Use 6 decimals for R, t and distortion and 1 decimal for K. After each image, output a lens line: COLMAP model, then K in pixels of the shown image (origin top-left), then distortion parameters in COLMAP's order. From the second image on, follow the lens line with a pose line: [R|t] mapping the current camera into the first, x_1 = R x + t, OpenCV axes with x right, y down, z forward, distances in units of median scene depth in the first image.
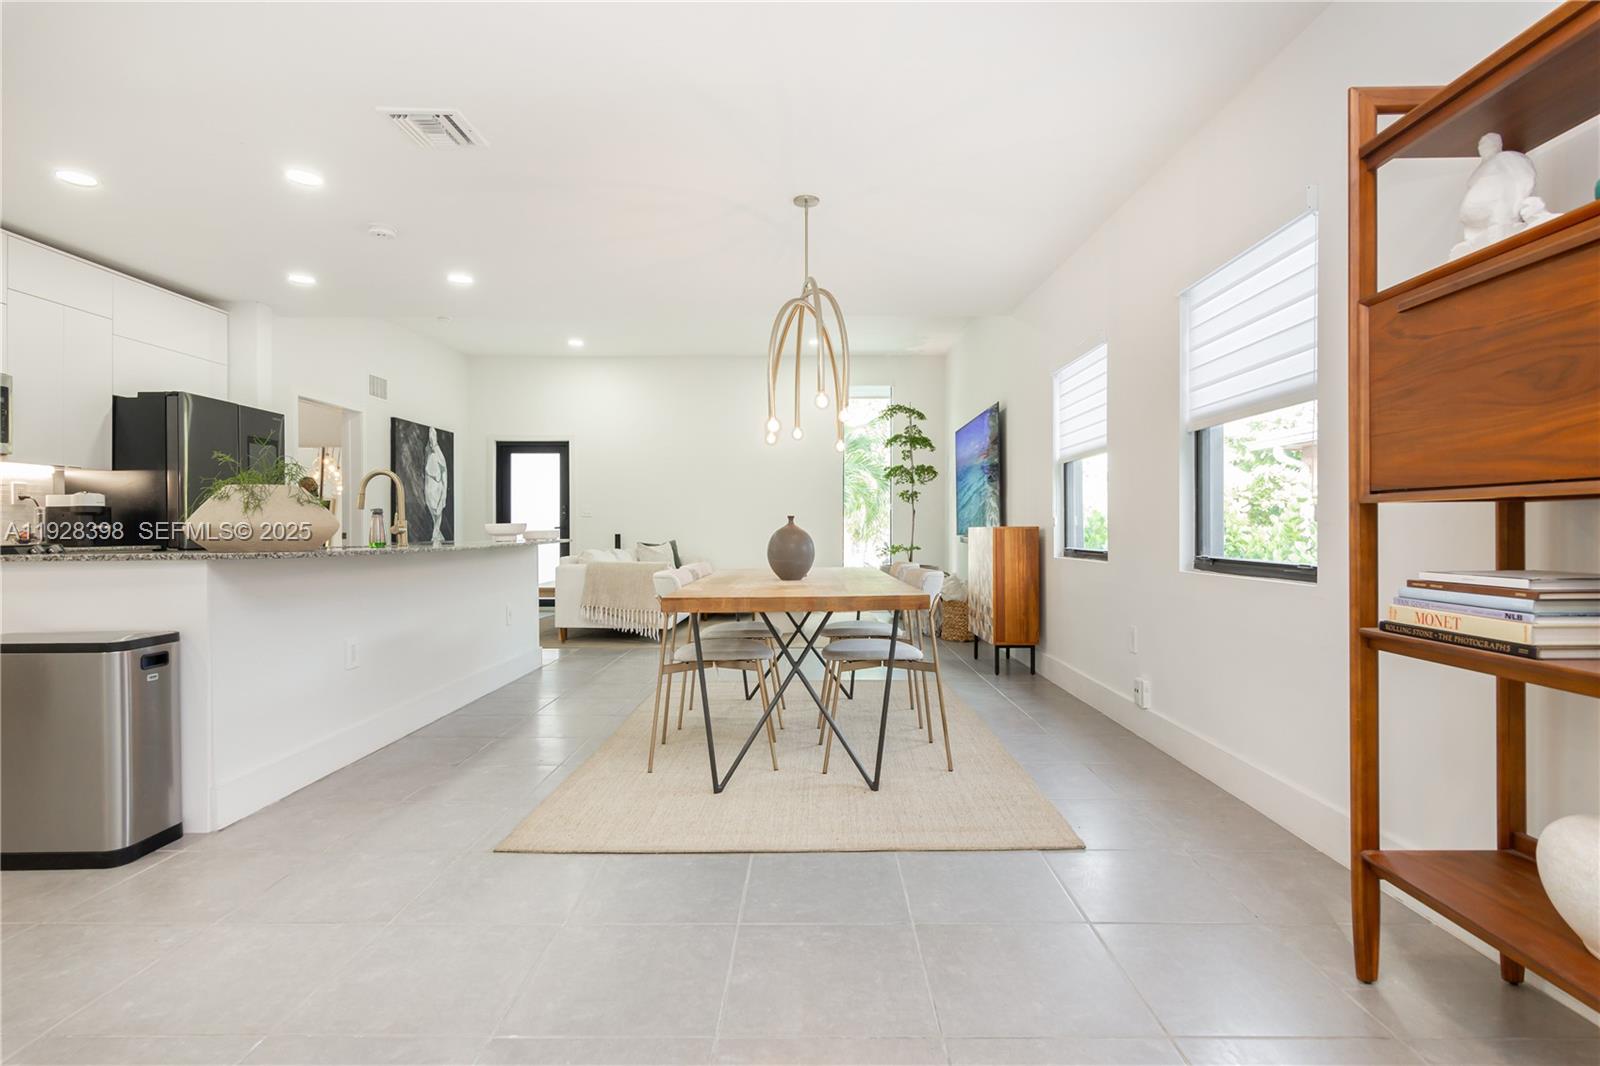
lens RADIAL K [[792.0, 0, 844.0], [0, 792.0, 532.9], [0, 0, 1]] dist [0.001939, 0.000390]
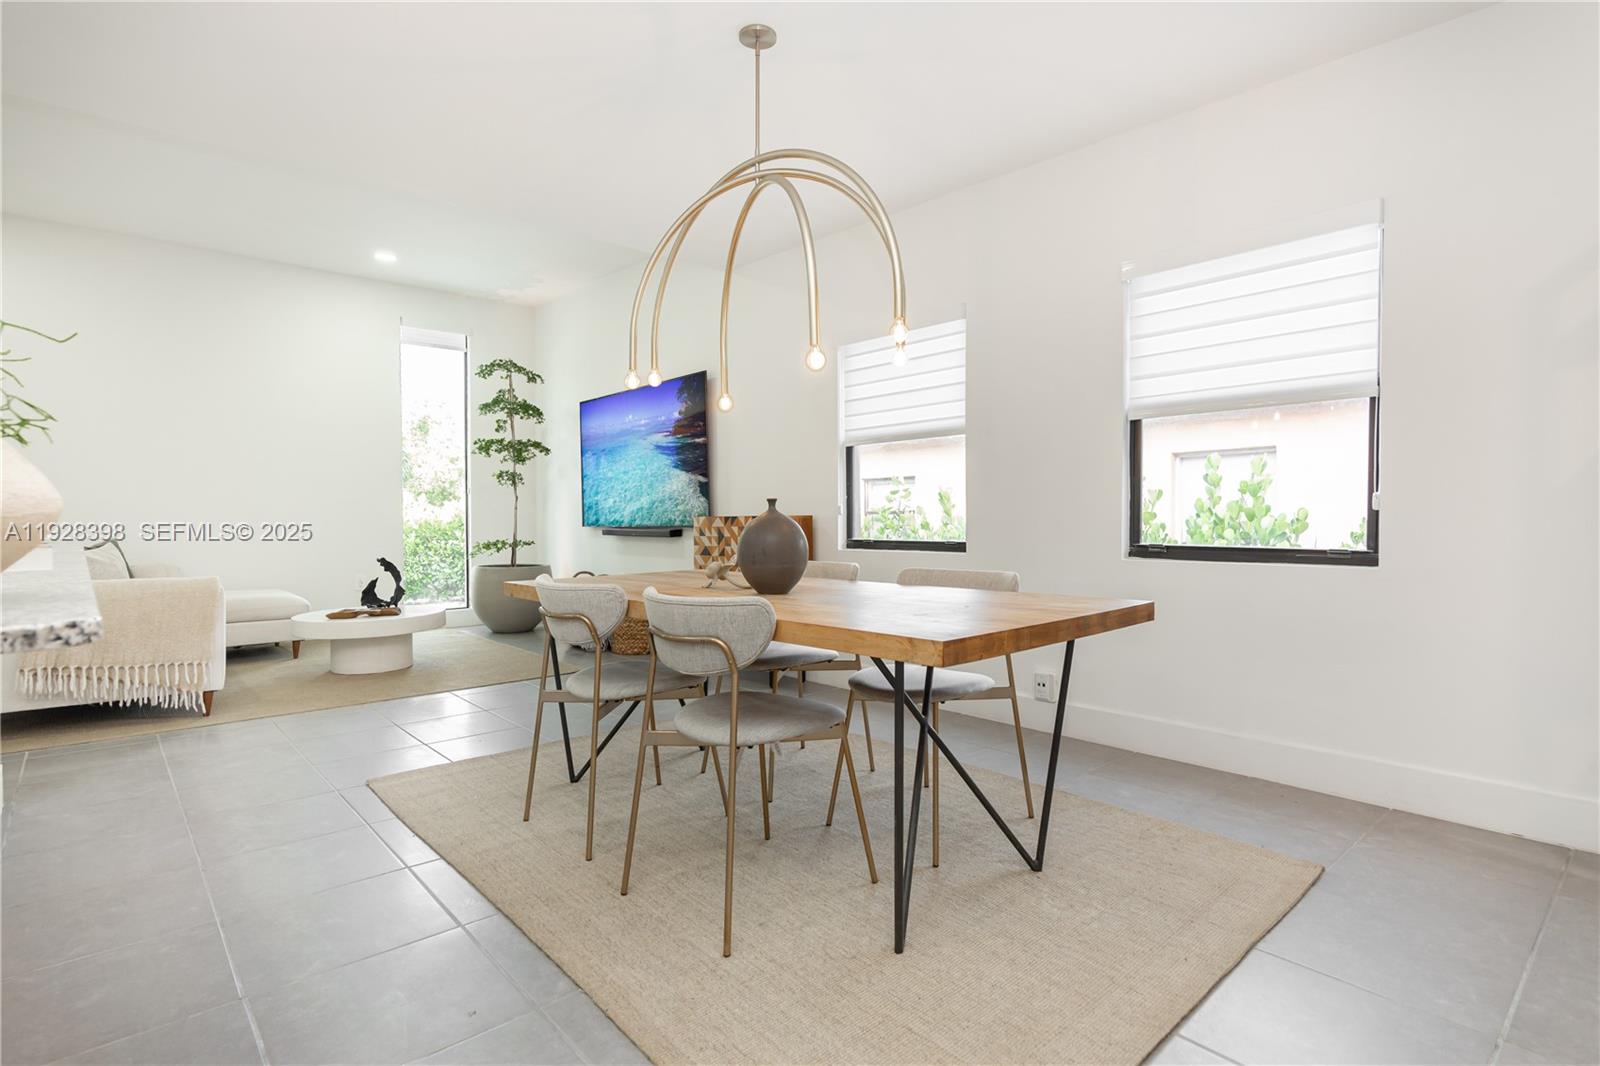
lens RADIAL K [[792.0, 0, 844.0], [0, 792.0, 532.9], [0, 0, 1]] dist [0.001939, 0.000390]
pose [[0.751784, -0.013066, 0.659281, -0.315001], [0.005361, 0.999892, 0.013704, -0.000739], [-0.659388, -0.006768, 0.751772, 0.306310]]
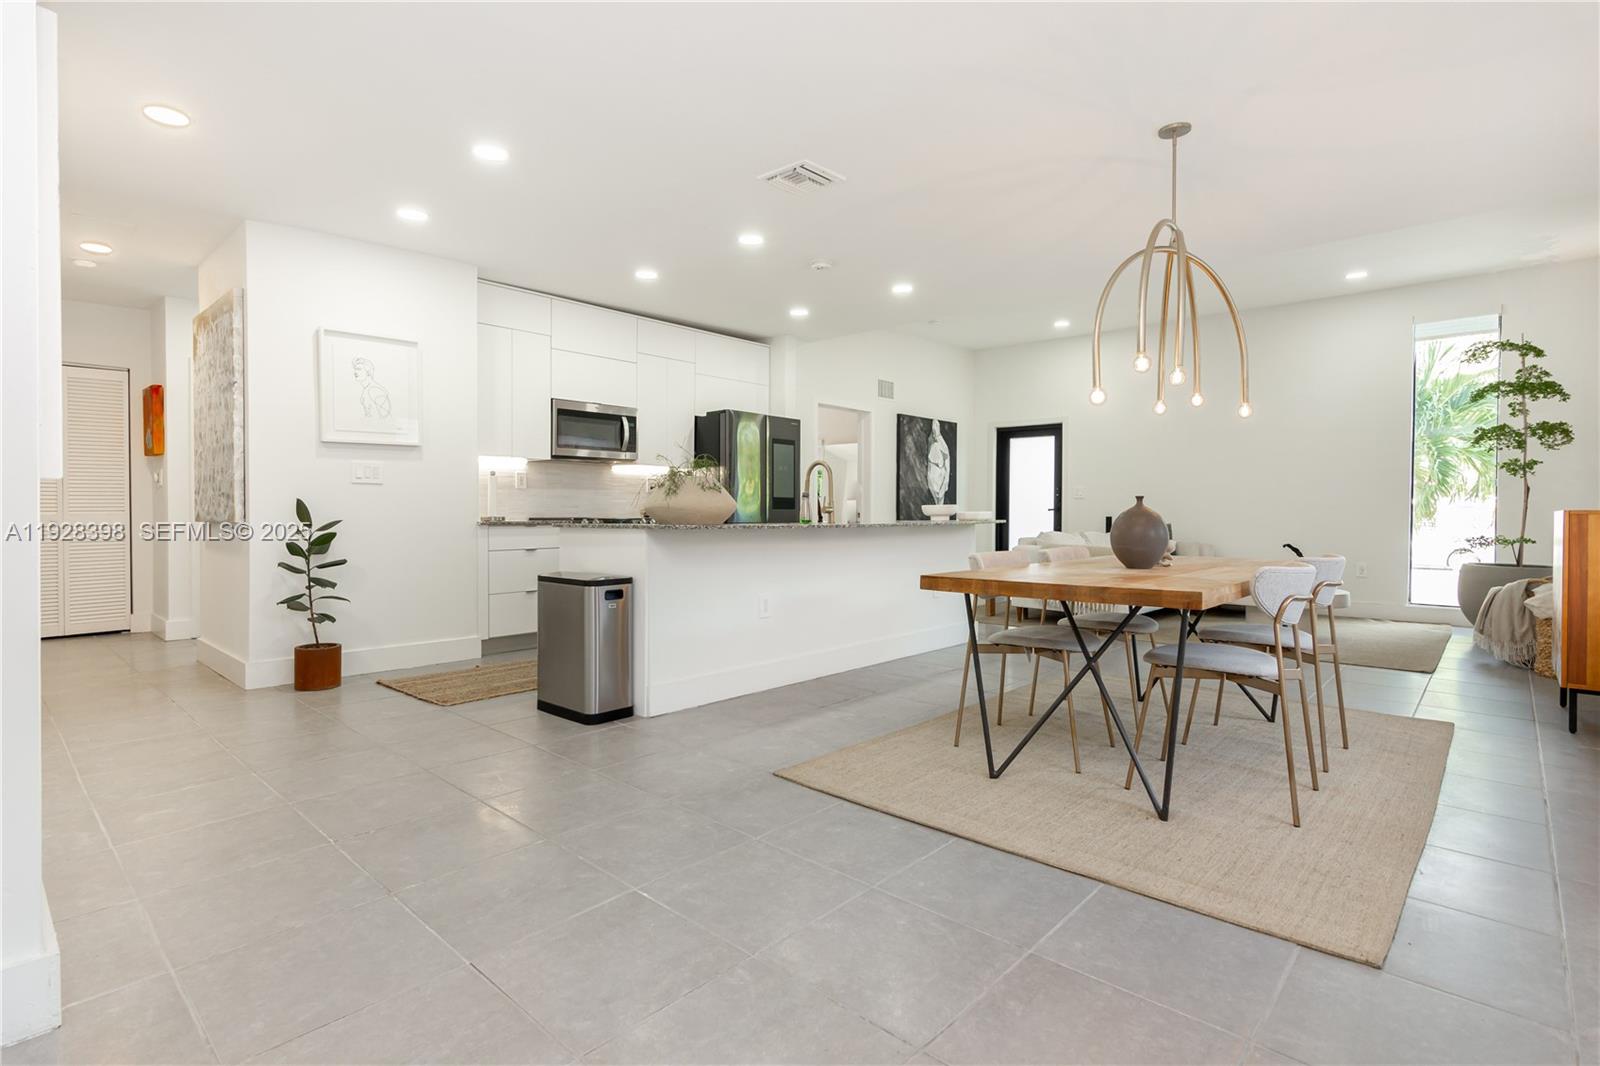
lens RADIAL K [[804.3, 0, 796.8], [0, 804.3, 519.2], [0, 0, 1]] dist [-0.001179, -0.000129]
pose [[0.722514, 0.013083, -0.691233, 0.187475], [-0.010201, 0.999914, 0.008263, 0.000621], [0.691281, 0.001081, 0.722585, 0.059381]]
